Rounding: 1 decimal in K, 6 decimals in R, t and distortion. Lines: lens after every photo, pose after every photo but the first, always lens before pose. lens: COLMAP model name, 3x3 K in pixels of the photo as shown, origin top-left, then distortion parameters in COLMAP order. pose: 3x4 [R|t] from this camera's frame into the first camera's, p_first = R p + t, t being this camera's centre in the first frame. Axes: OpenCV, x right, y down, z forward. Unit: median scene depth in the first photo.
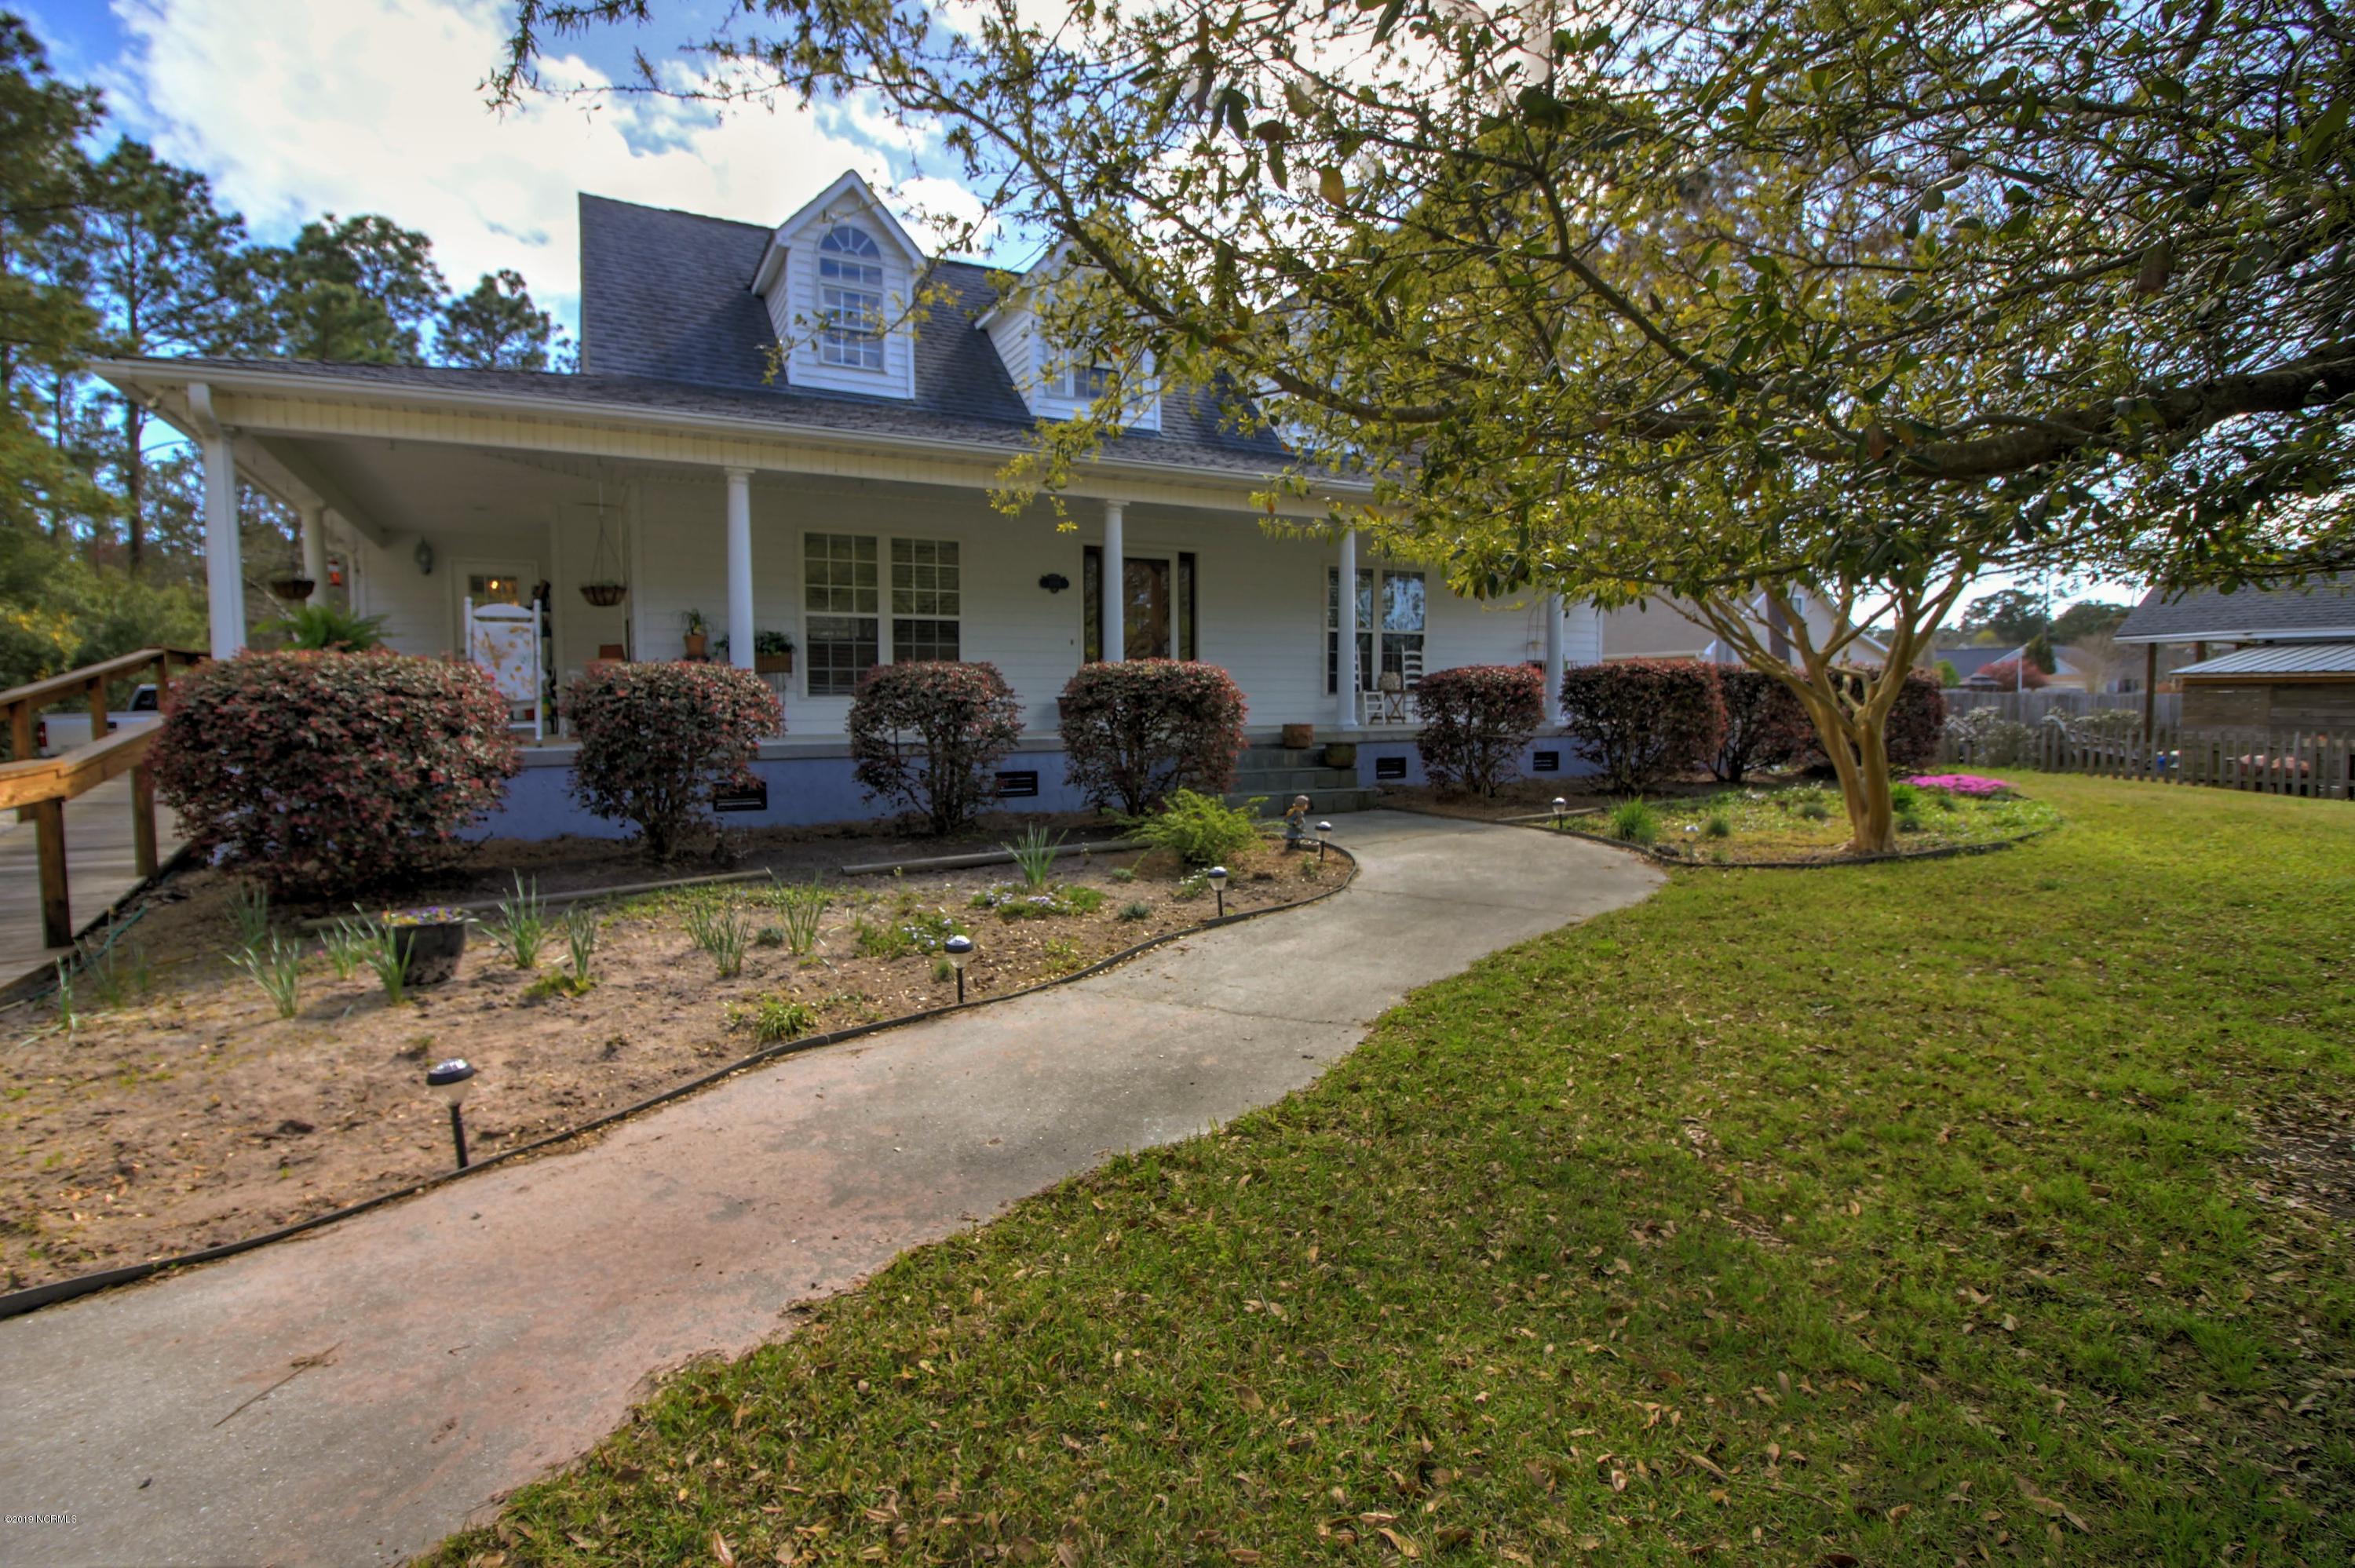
lens RADIAL K [[1037.9, 0, 1117.3], [0, 1037.9, 755.2], [0, 0, 1]] dist [-0.001289, -0.011661]
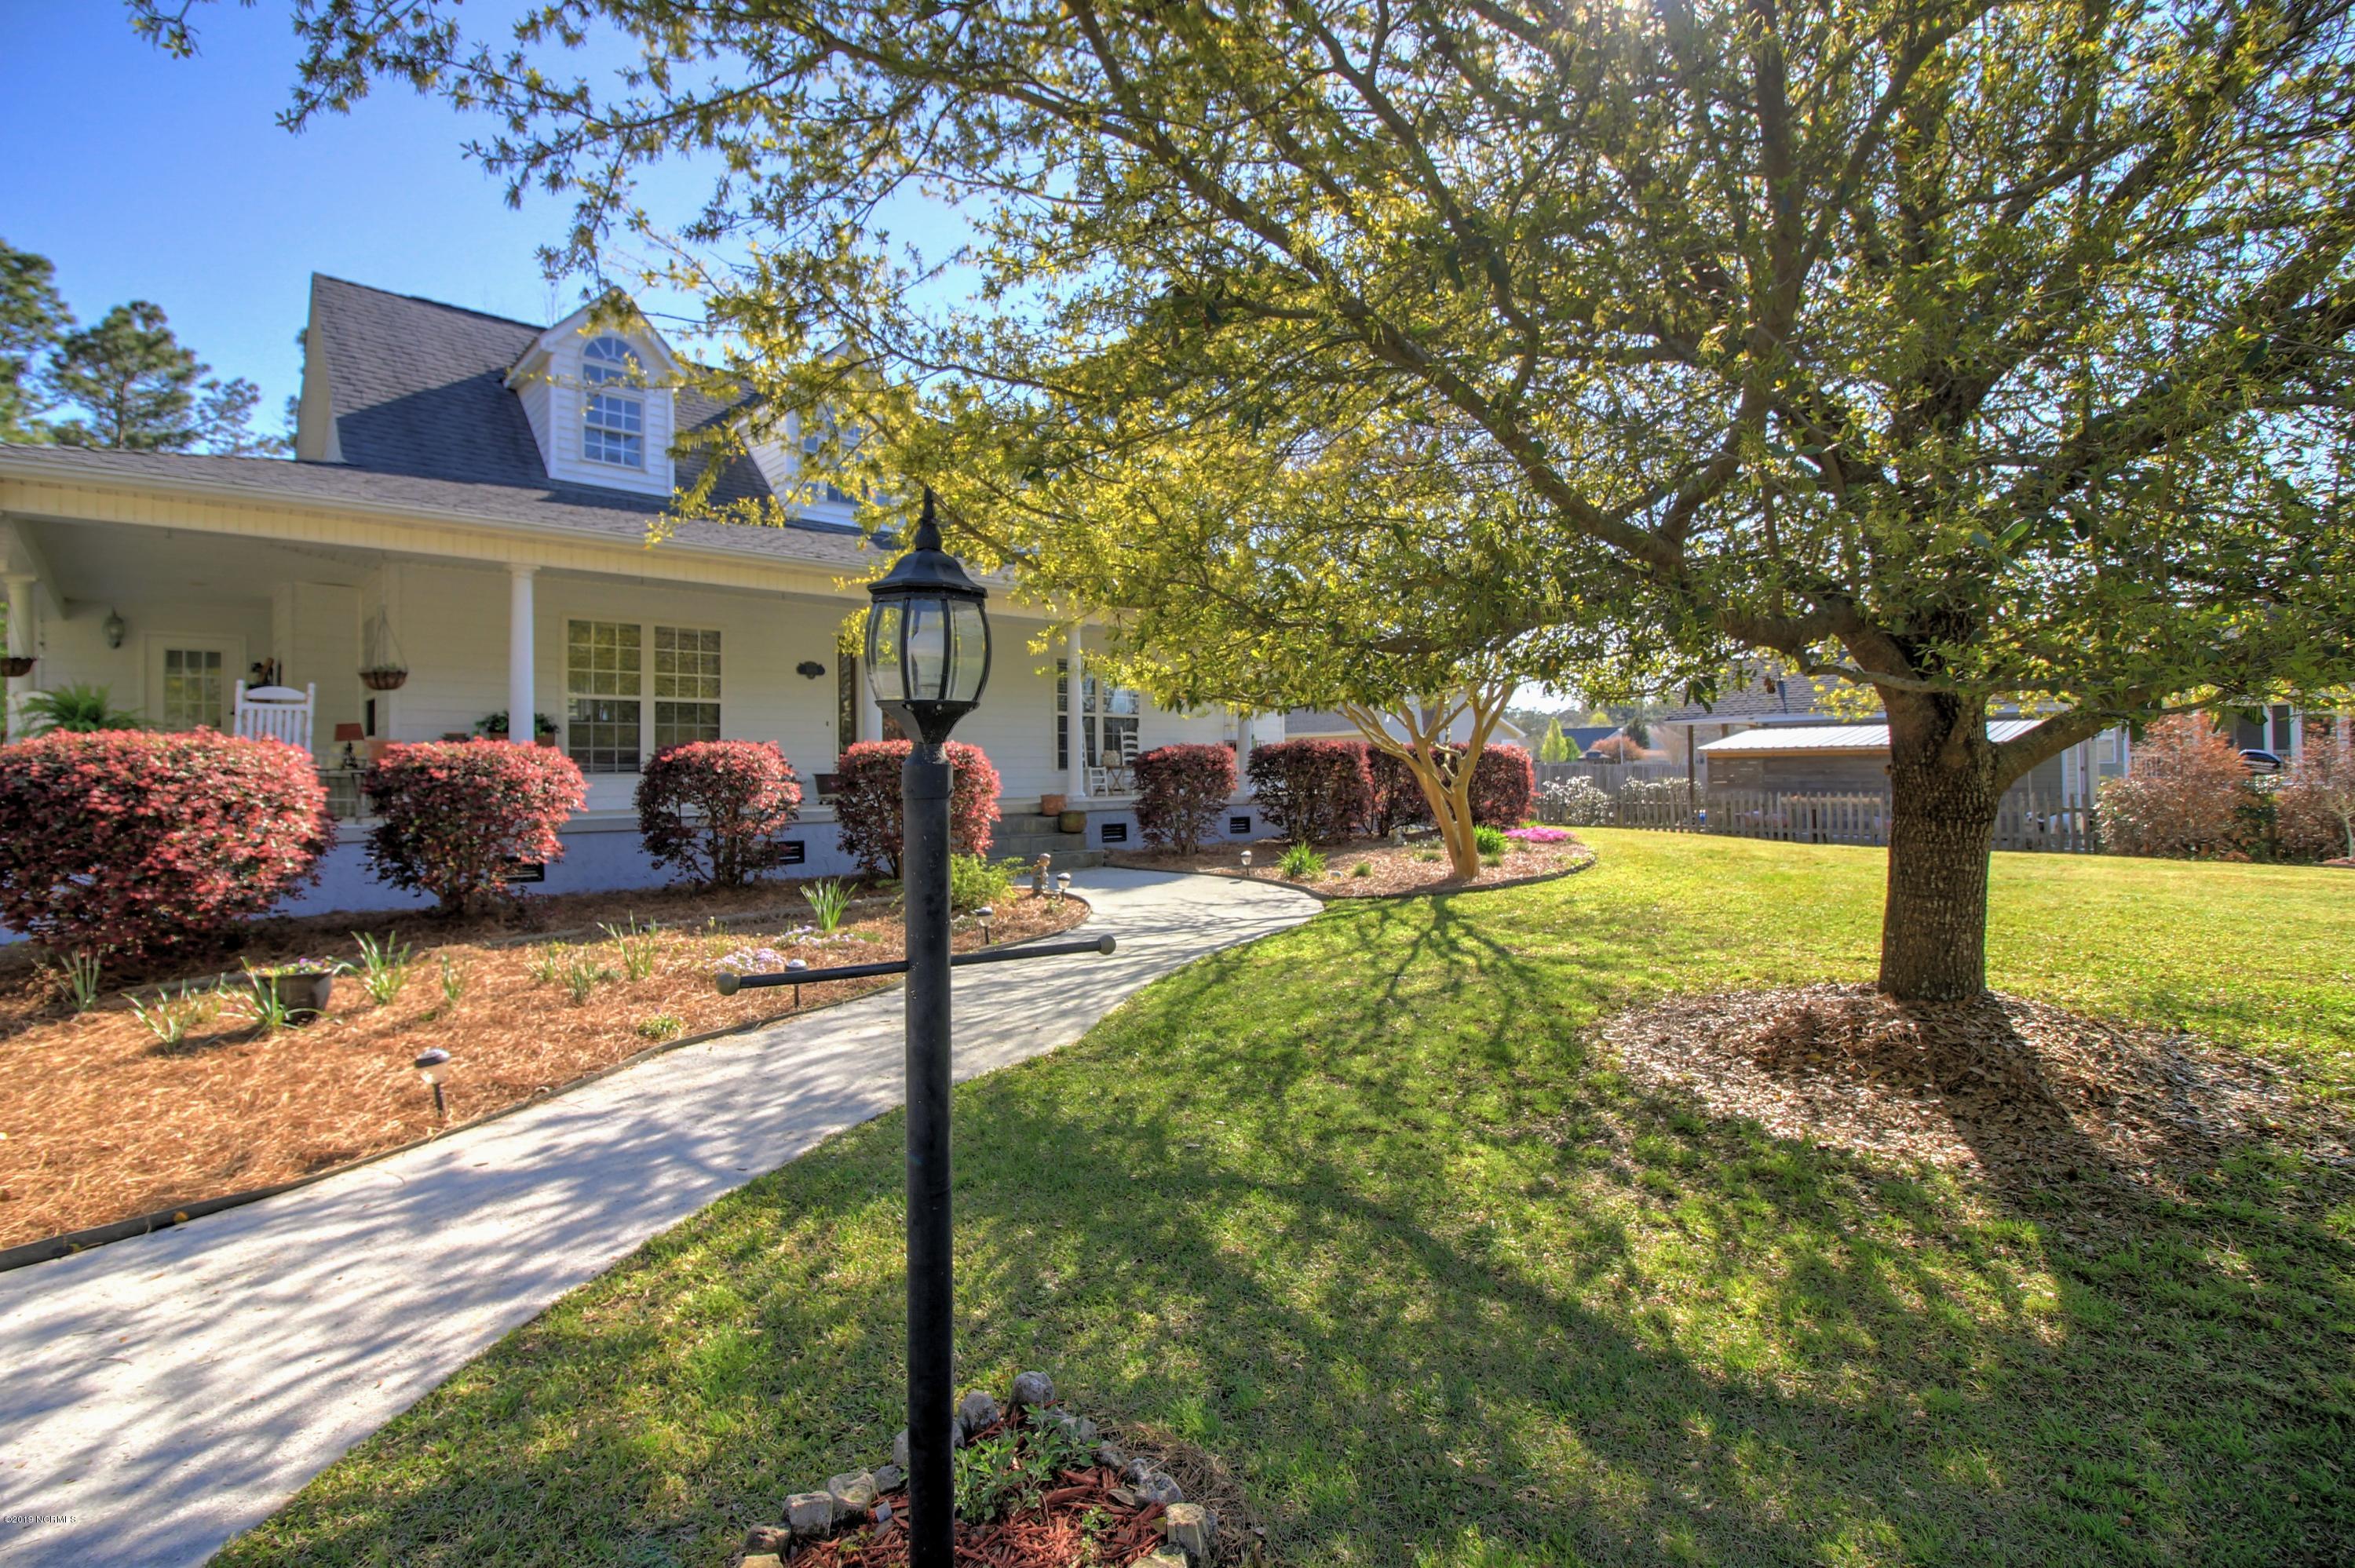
lens RADIAL K [[1037.9, 0, 1117.3], [0, 1037.9, 755.2], [0, 0, 1]] dist [-0.001289, -0.011661]
pose [[0.966288, -0.003937, 0.257433, -0.032719], [0.023218, 0.997142, -0.071901, 0.009871], [-0.256415, 0.075454, 0.963617, -0.134484]]
